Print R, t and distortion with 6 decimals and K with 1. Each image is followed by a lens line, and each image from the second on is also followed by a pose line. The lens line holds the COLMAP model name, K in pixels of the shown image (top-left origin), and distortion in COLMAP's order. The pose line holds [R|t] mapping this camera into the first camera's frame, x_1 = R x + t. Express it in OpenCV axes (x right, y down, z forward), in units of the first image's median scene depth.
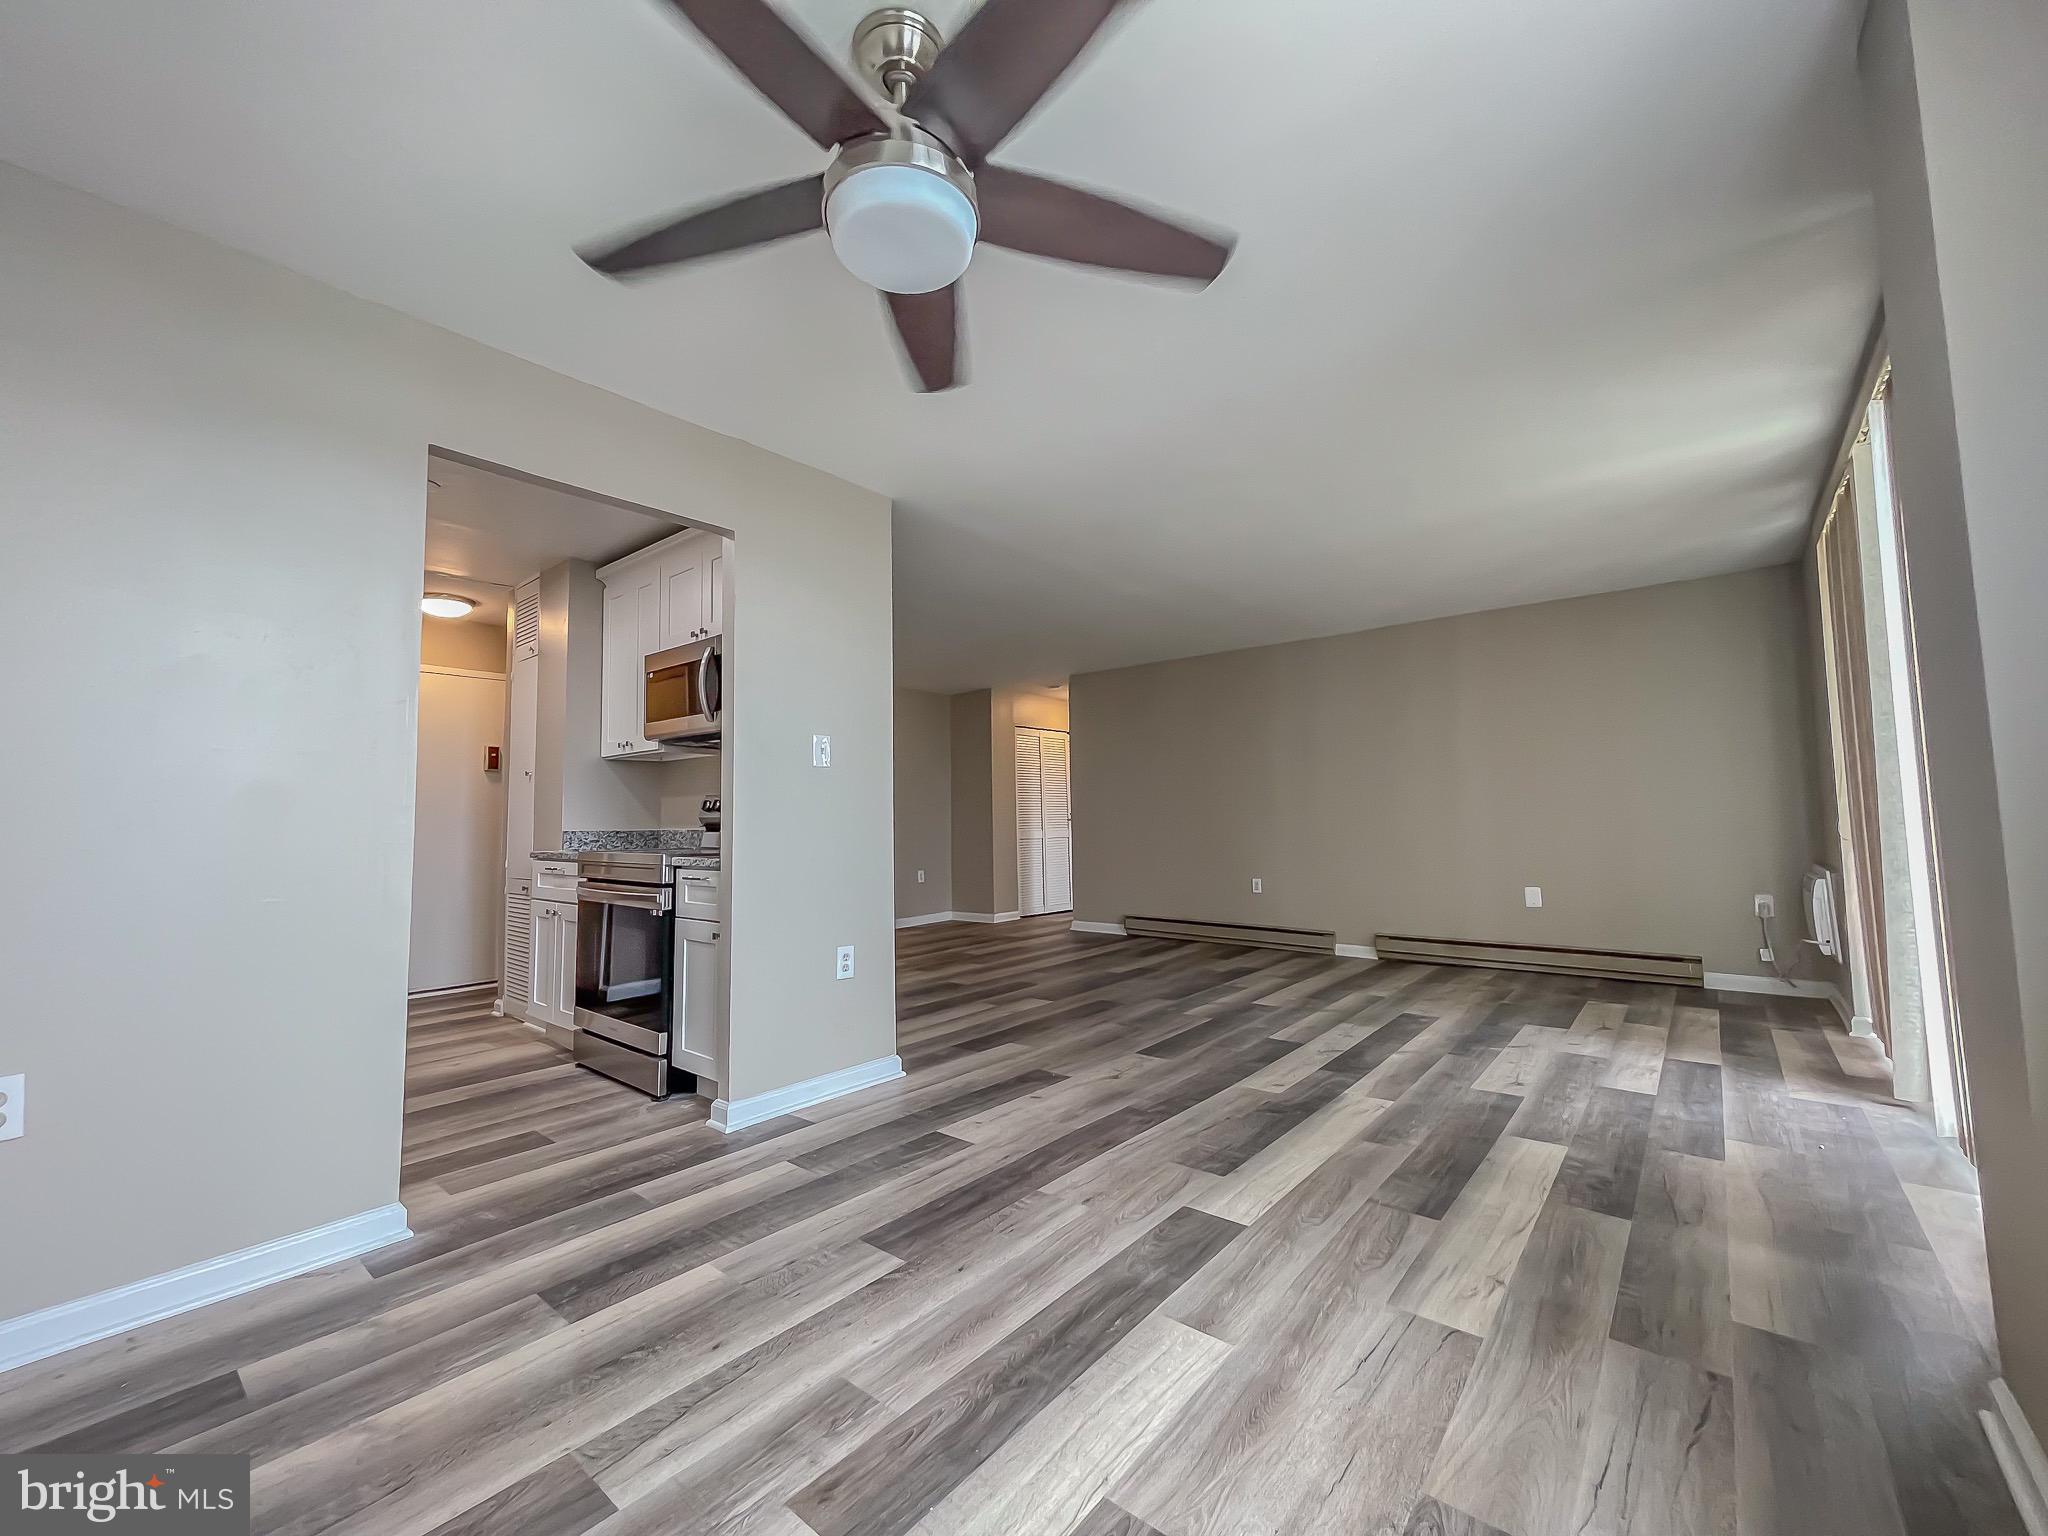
lens RADIAL K [[827.8, 0, 1022.9], [0, 827.8, 763.8], [0, 0, 1]] dist [-0.001898, 0.000335]
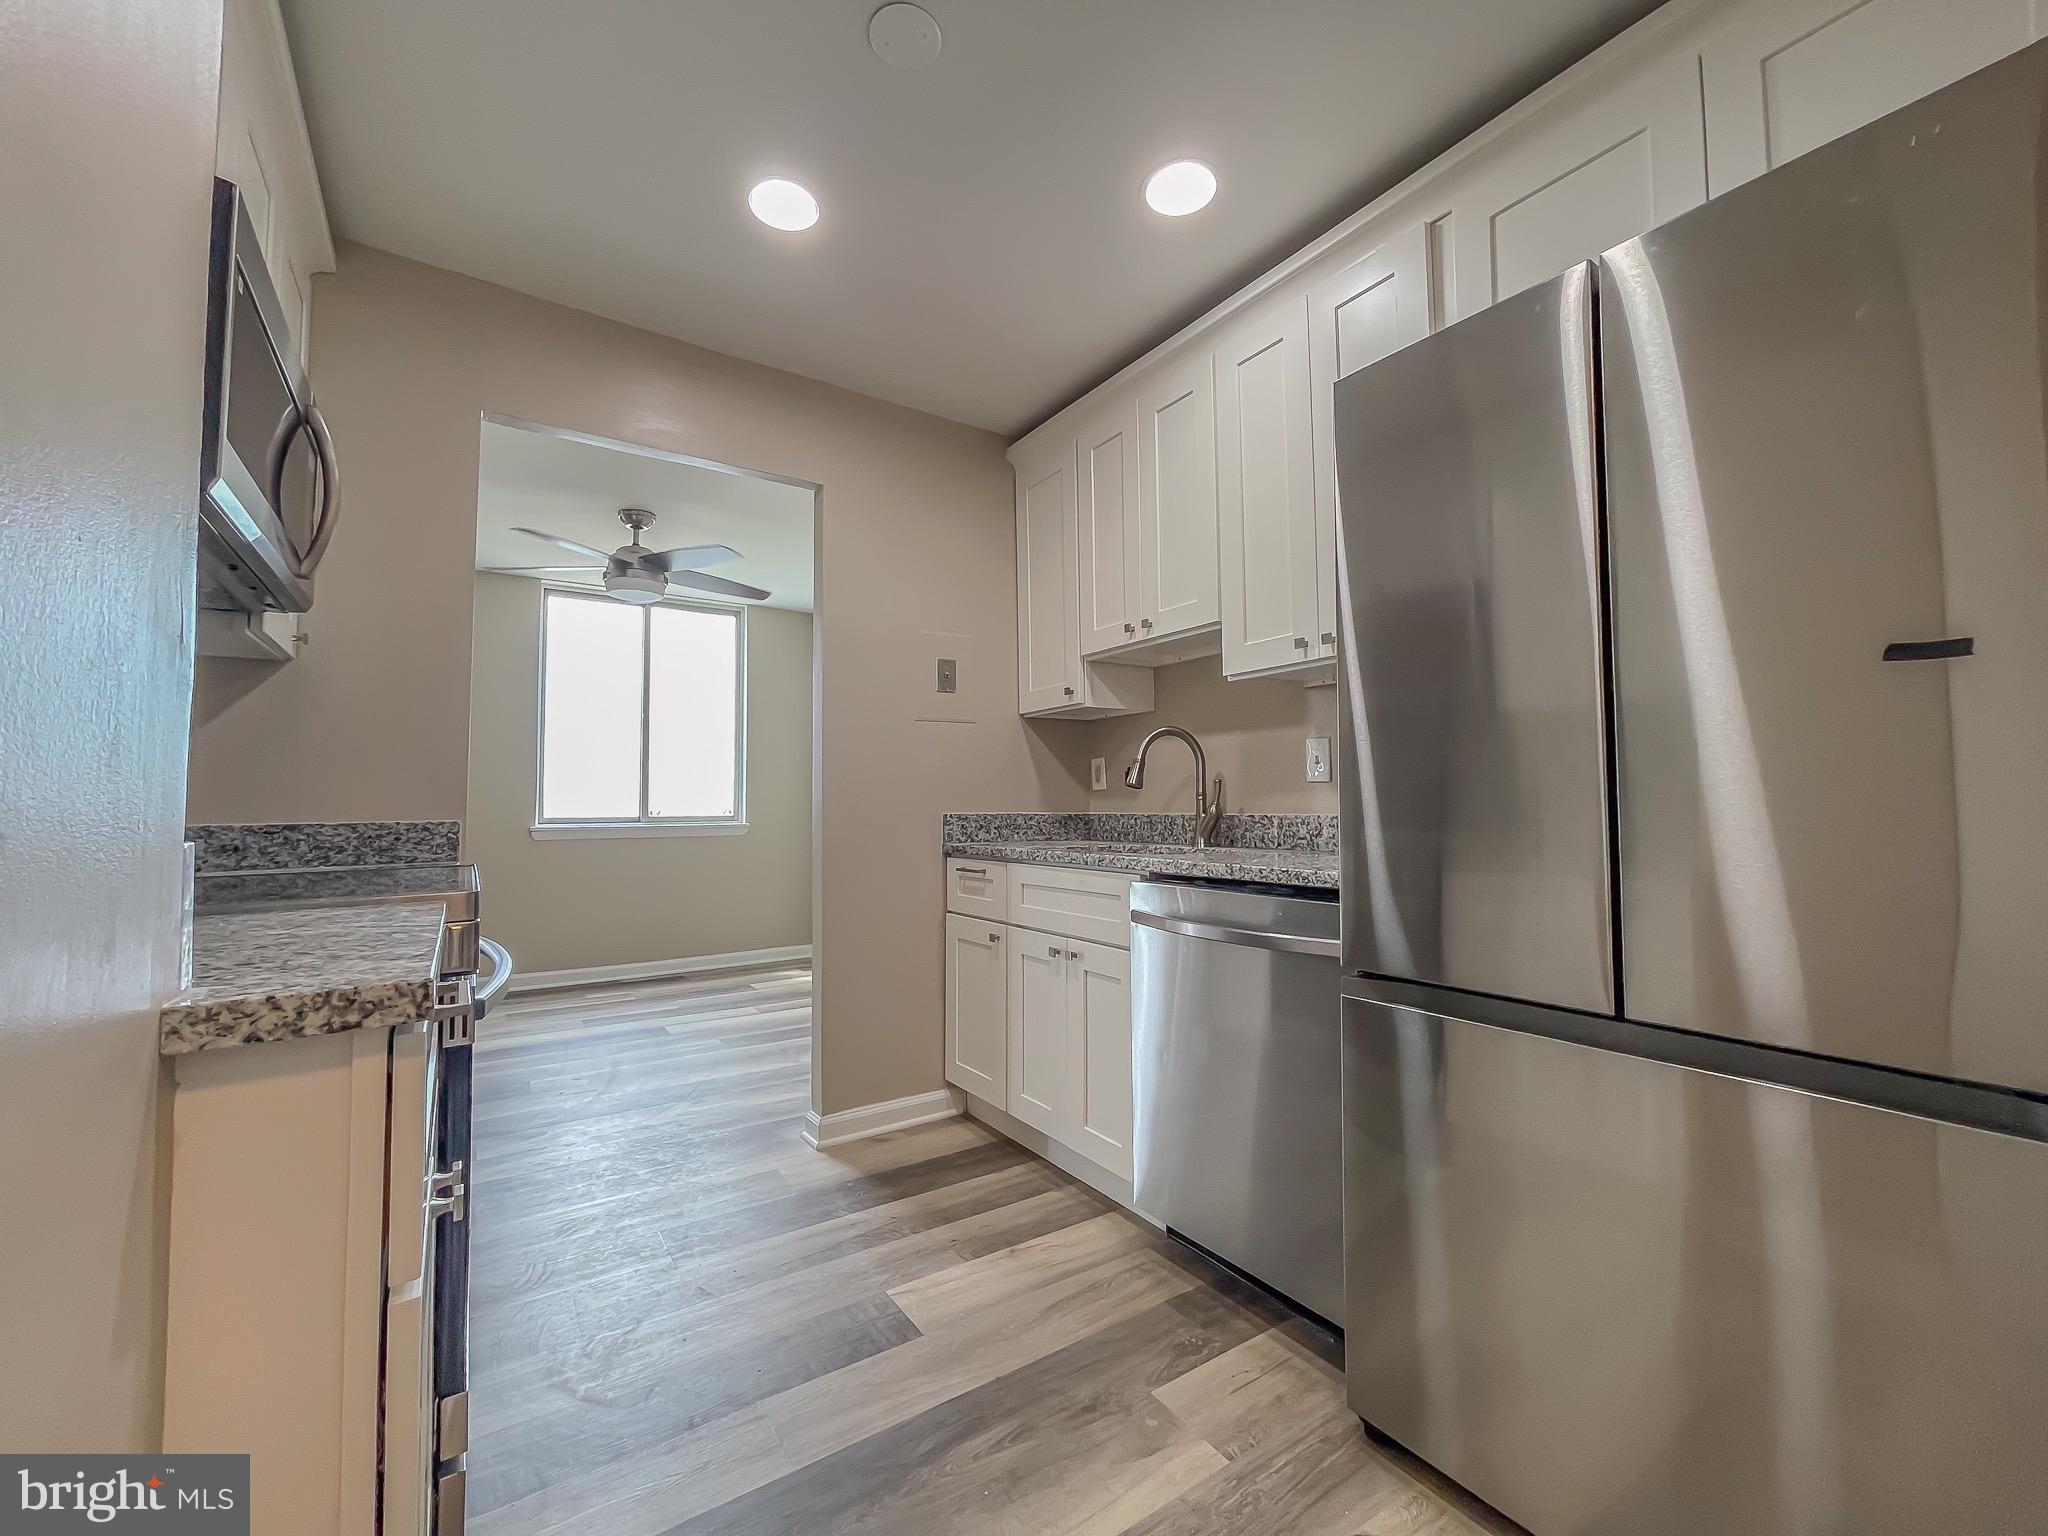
lens RADIAL K [[827.8, 0, 1018.9], [0, 827.8, 762.4], [0, 0, 1]] dist [-0.001898, 0.000335]
pose [[-0.958199, 0.038528, 0.283496, -2.096988], [0.001986, 0.991763, -0.128073, 0.252215], [-0.286095, -0.122157, -0.950383, 3.160241]]
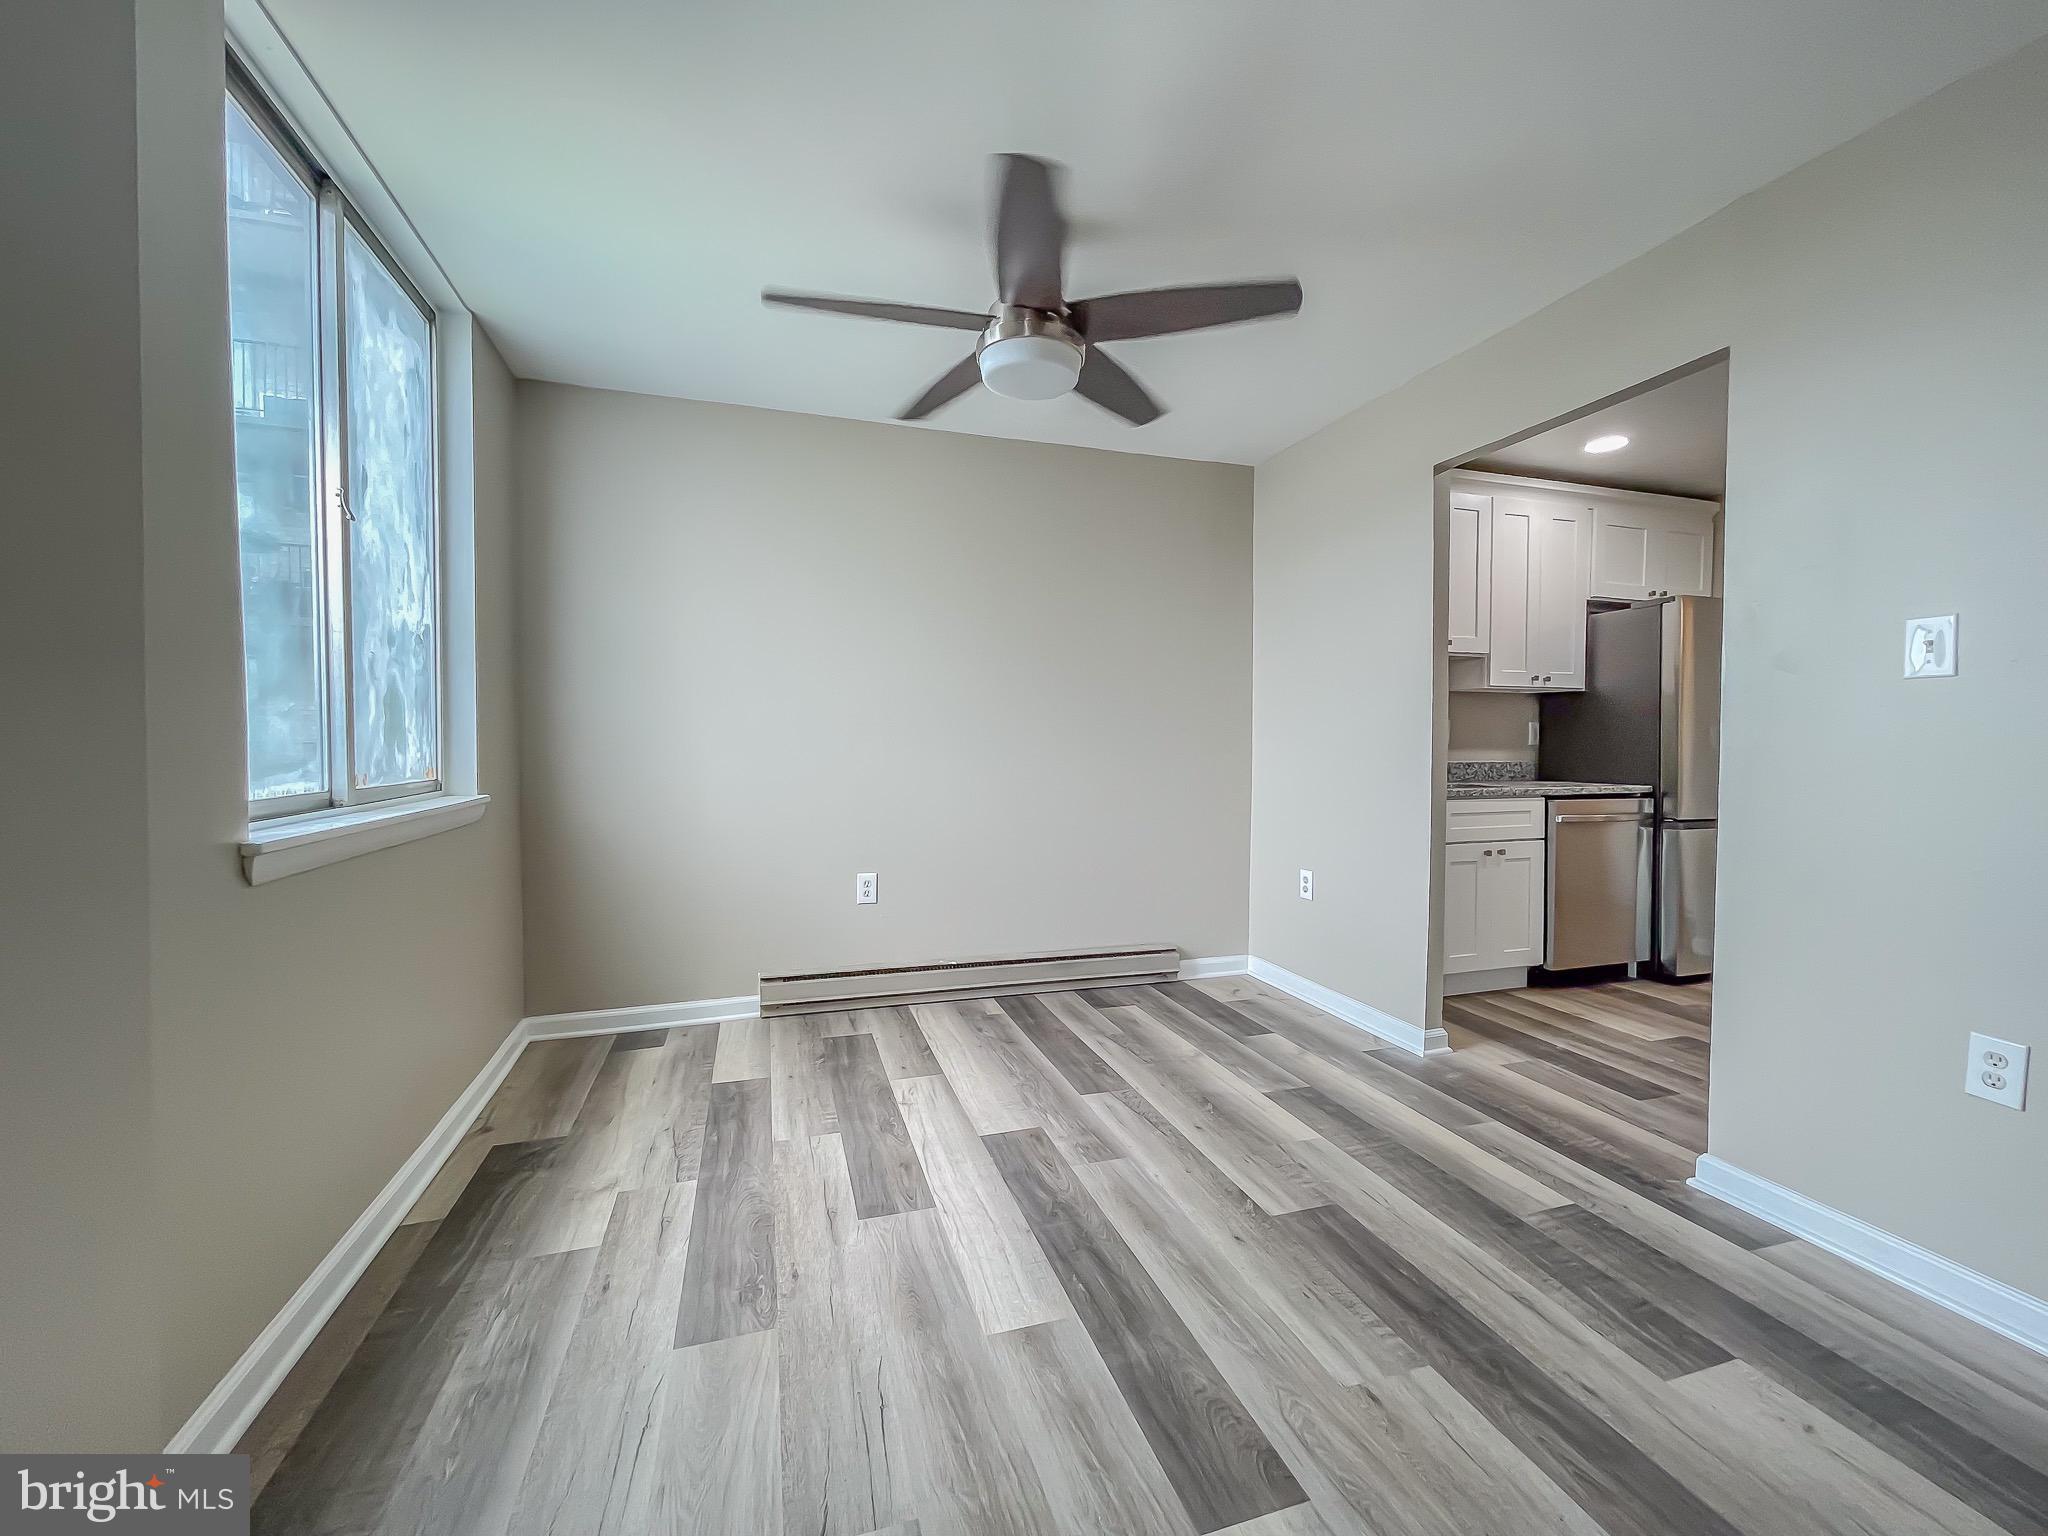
lens RADIAL K [[827.8, 0, 1025.0], [0, 827.8, 763.9], [0, 0, 1]] dist [-0.001898, 0.000335]
pose [[-0.539379, 0.038073, -0.841202, 1.133705], [0.065571, 0.997843, 0.003118, 0.043803], [0.839506, -0.053476, -0.540712, 1.776856]]
